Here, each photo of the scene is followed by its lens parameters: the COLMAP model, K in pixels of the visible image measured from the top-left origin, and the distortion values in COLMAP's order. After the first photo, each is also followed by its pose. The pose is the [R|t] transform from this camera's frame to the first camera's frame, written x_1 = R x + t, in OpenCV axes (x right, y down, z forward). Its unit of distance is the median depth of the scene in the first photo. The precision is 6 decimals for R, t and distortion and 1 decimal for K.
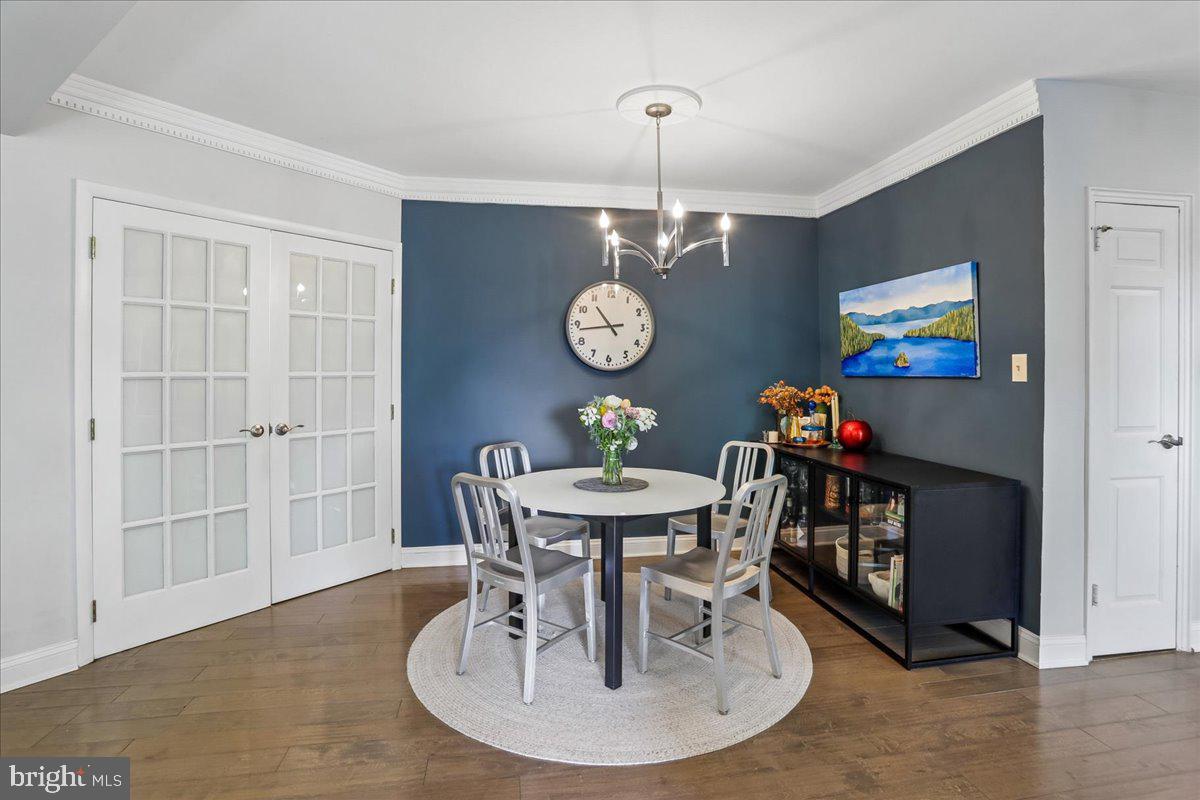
lens RADIAL K [[592.3, 0, 610.3], [0, 592.3, 374.8], [0, 0, 1]] dist [-0.080234, 0.057458]
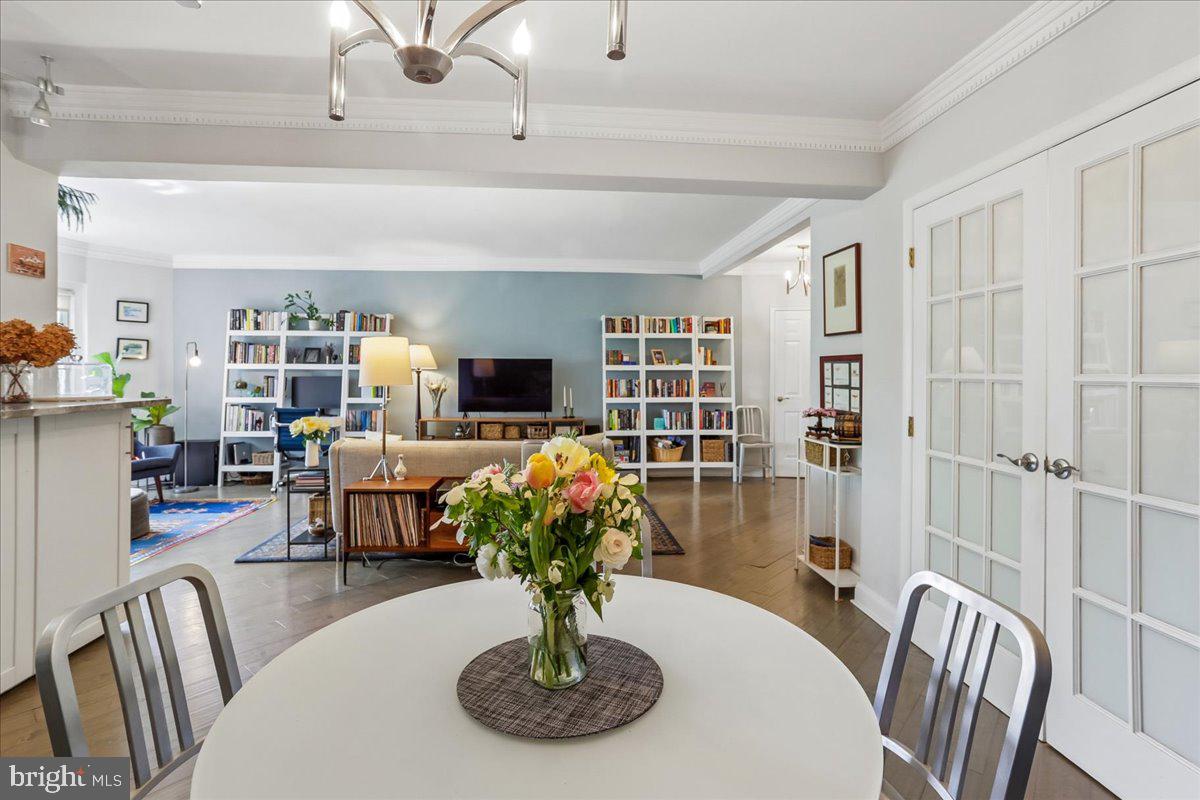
lens RADIAL K [[592.3, 0, 610.3], [0, 592.3, 374.8], [0, 0, 1]] dist [-0.080234, 0.057458]
pose [[-0.766179, 0.001014, -0.642627, 0.174523], [-0.006899, 0.999928, 0.009803, -0.006182], [0.642590, 0.011945, -0.766117, 1.108190]]
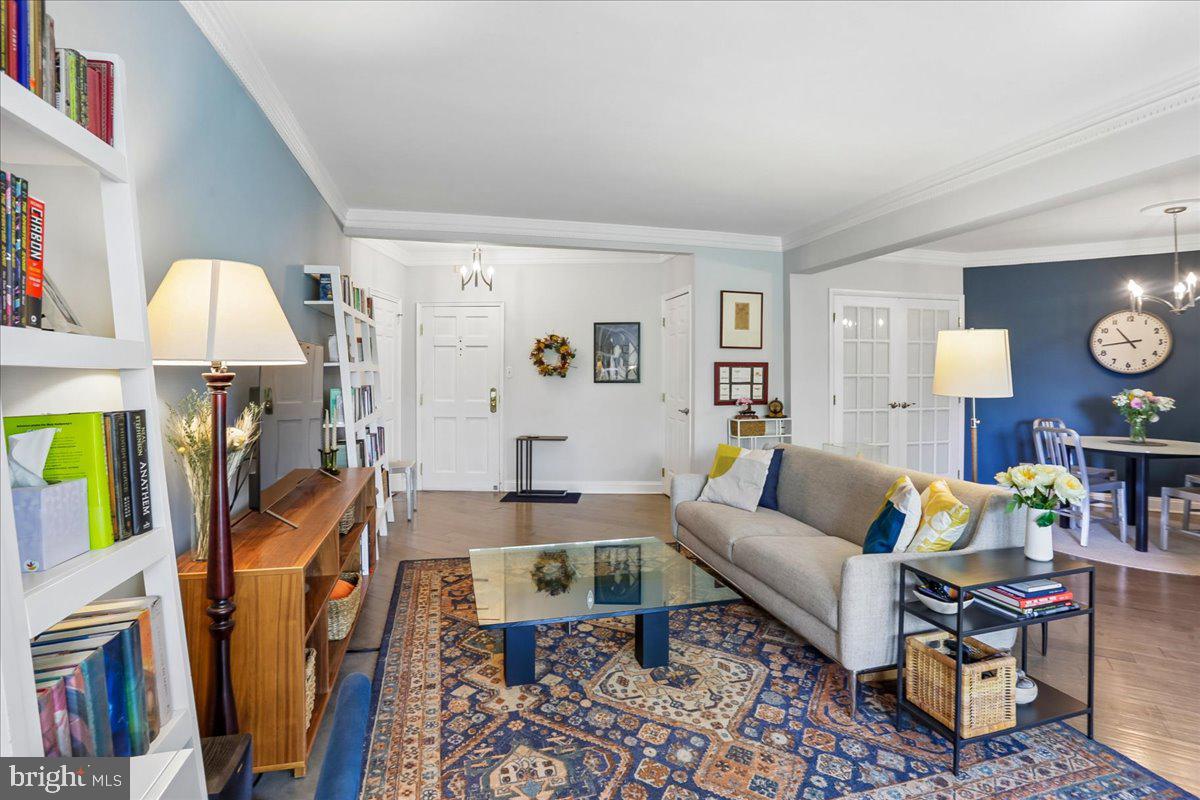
lens RADIAL K [[600.2, 0, 603.7], [0, 600.2, 365.3], [0, 0, 1]] dist [-0.073350, 0.031927]
pose [[0.759884, -0.006204, -0.650029, -0.070033], [-0.005332, 0.999861, -0.015775, 0.001726], [0.650036, 0.015453, 0.759746, -1.005261]]
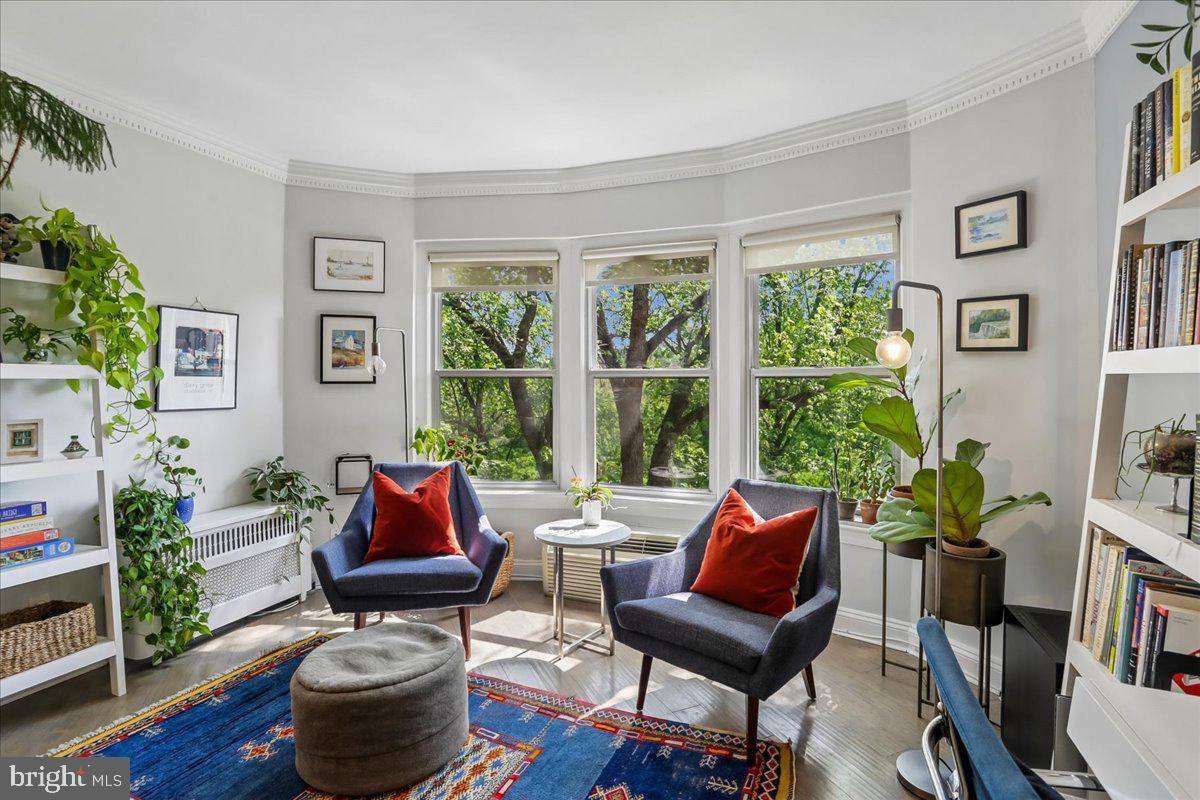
lens RADIAL K [[592.3, 0, 610.3], [0, 592.3, 374.8], [0, 0, 1]] dist [-0.080234, 0.057458]
pose [[-0.237321, 0.003352, 0.971426, -0.428695], [0.007946, 0.999967, -0.001510, -0.001395], [-0.971399, 0.007360, -0.237340, -0.741217]]
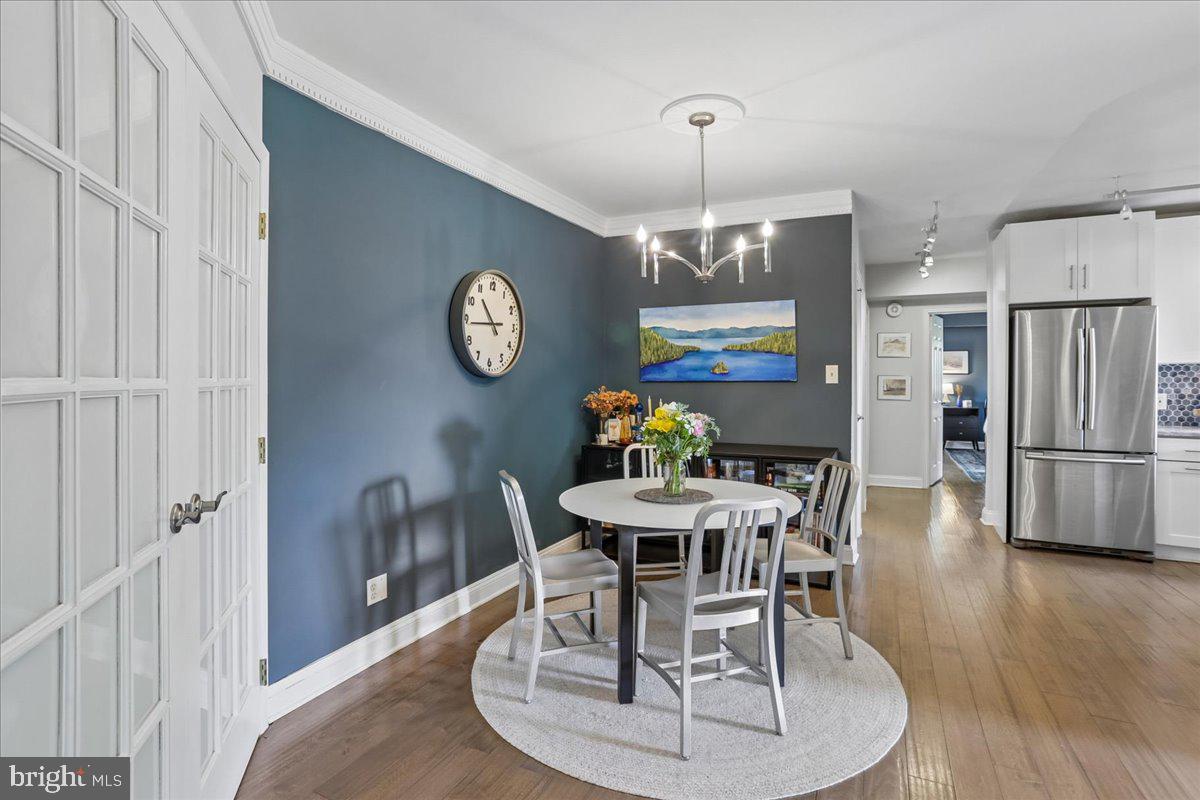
lens RADIAL K [[589.9, 0, 602.5], [0, 589.9, 379.6], [0, 0, 1]] dist [-0.045496, 0.025209]
pose [[0.582891, -0.004956, 0.812535, -0.705652], [0.007398, 0.999972, 0.000792, -0.002677], [-0.812517, 0.005550, 0.582912, 0.459509]]
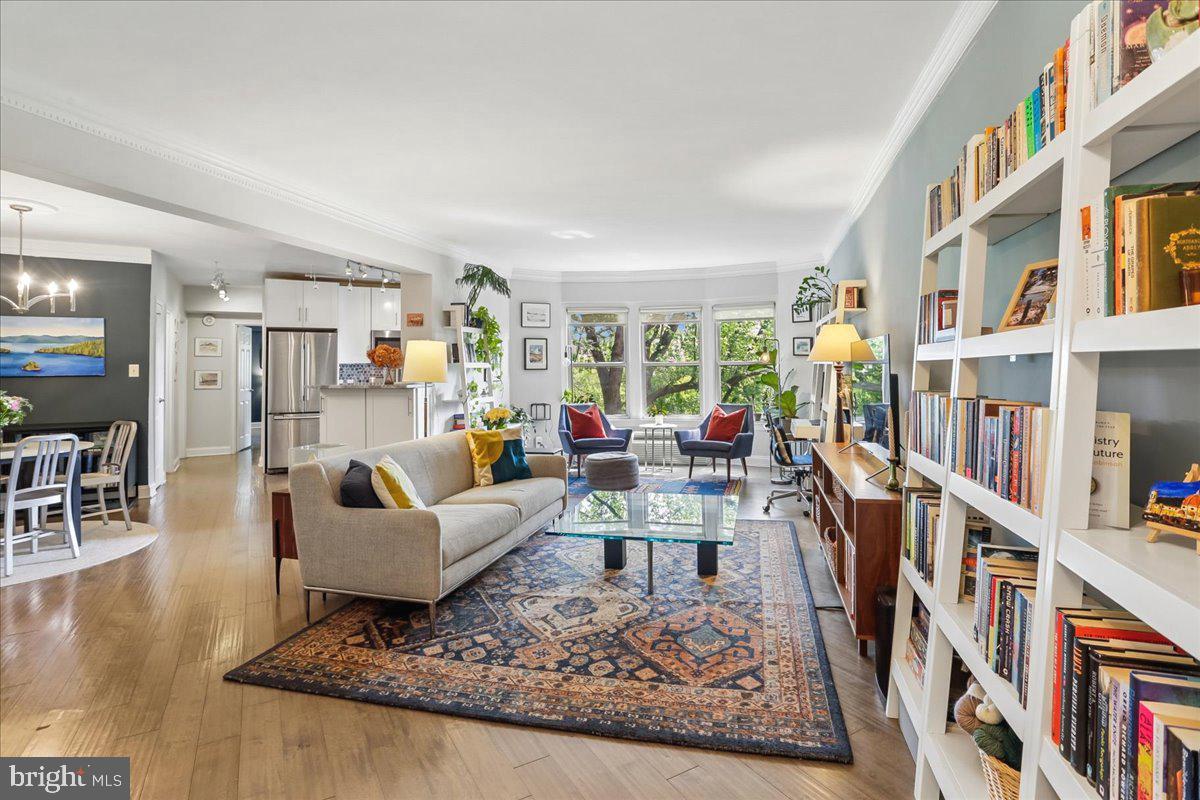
lens RADIAL K [[598.8, 0, 607.2], [0, 598.8, 352.9], [0, 0, 1]] dist [-0.056925, 0.023812]
pose [[-0.353695, 0.025944, 0.935001, -1.614981], [0.015352, 0.999642, -0.021931, -0.001890], [-0.935235, 0.006597, -0.353967, 0.059812]]
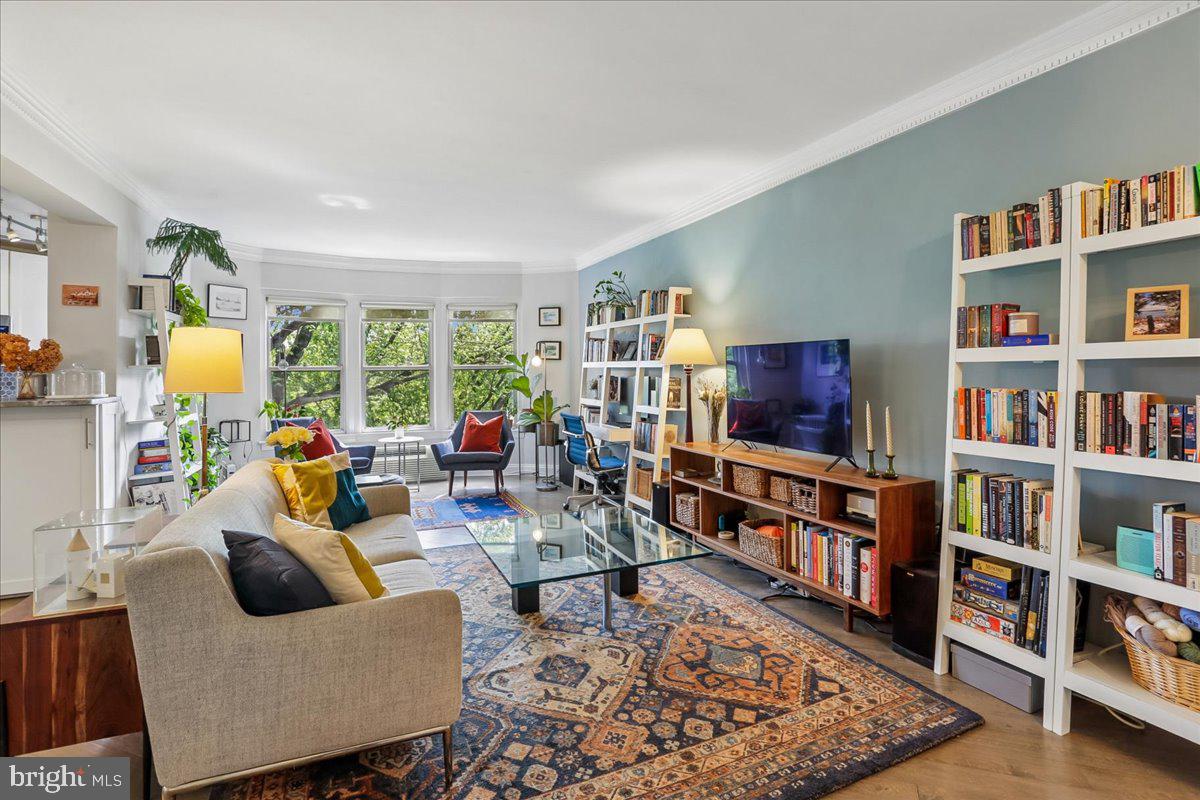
lens RADIAL K [[600.2, 0, 603.7], [0, 600.2, 365.3], [0, 0, 1]] dist [-0.073350, 0.031927]
pose [[-0.853195, 0.012052, 0.521453, -1.141923], [0.013054, 0.999913, -0.001752, -0.002756], [-0.521429, 0.005312, -0.853278, 0.383497]]
